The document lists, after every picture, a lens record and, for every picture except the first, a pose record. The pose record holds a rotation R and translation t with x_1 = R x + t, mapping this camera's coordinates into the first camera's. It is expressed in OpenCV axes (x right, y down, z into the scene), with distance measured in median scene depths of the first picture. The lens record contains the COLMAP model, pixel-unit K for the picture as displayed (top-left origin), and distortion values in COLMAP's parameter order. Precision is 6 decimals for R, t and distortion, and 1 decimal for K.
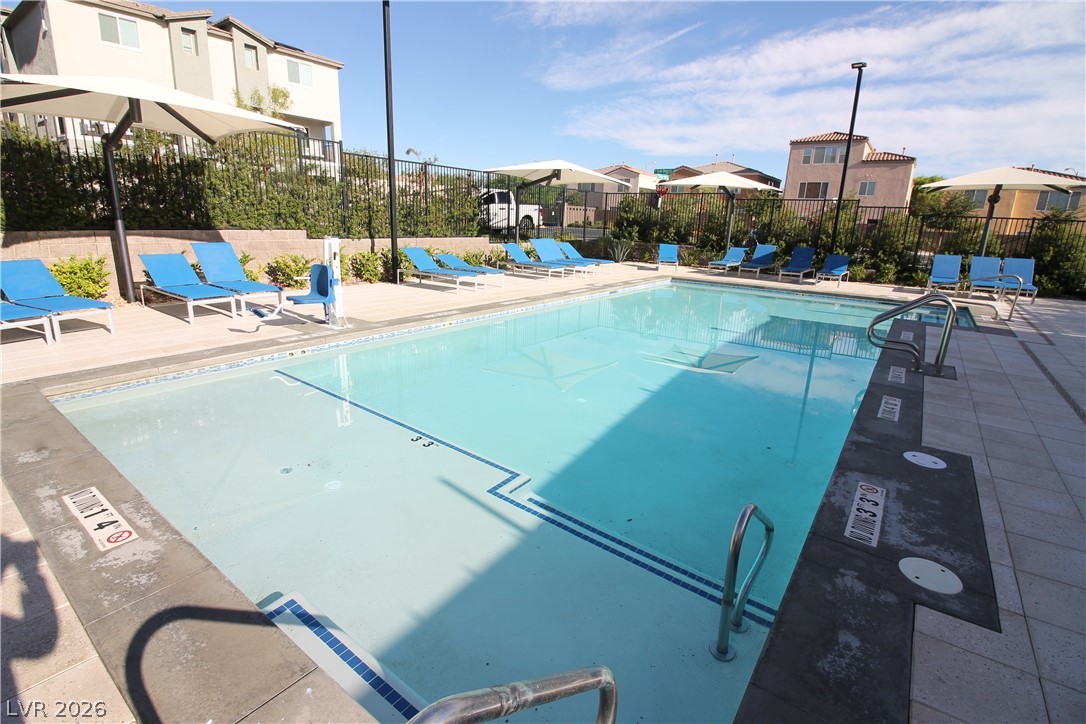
lens RADIAL K [[502.1, 0, 541.8], [0, 502.1, 366.5], [0, 0, 1]] dist [0.004830, -0.011210]
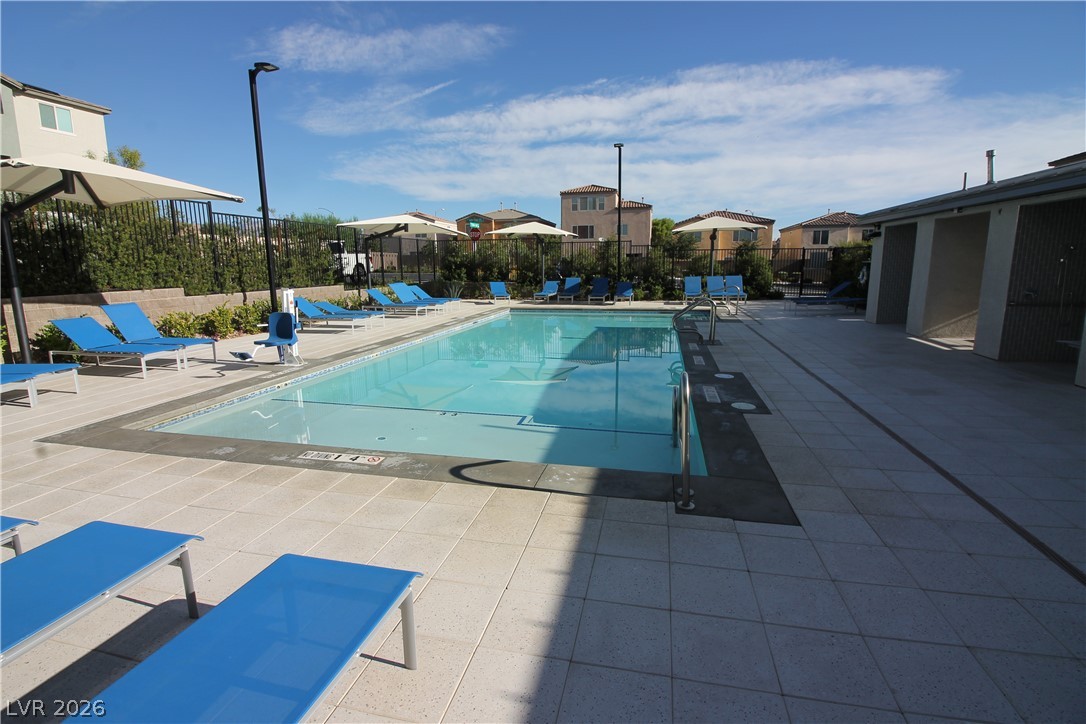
lens RADIAL K [[506.3, 0, 535.1], [0, 506.3, 362.3], [0, 0, 1]] dist [0.017198, -0.015419]
pose [[0.919960, -0.119215, 0.373446, -0.083760], [0.151950, 0.986604, -0.059367, 0.017725], [-0.361366, 0.111360, 0.925750, -0.073501]]
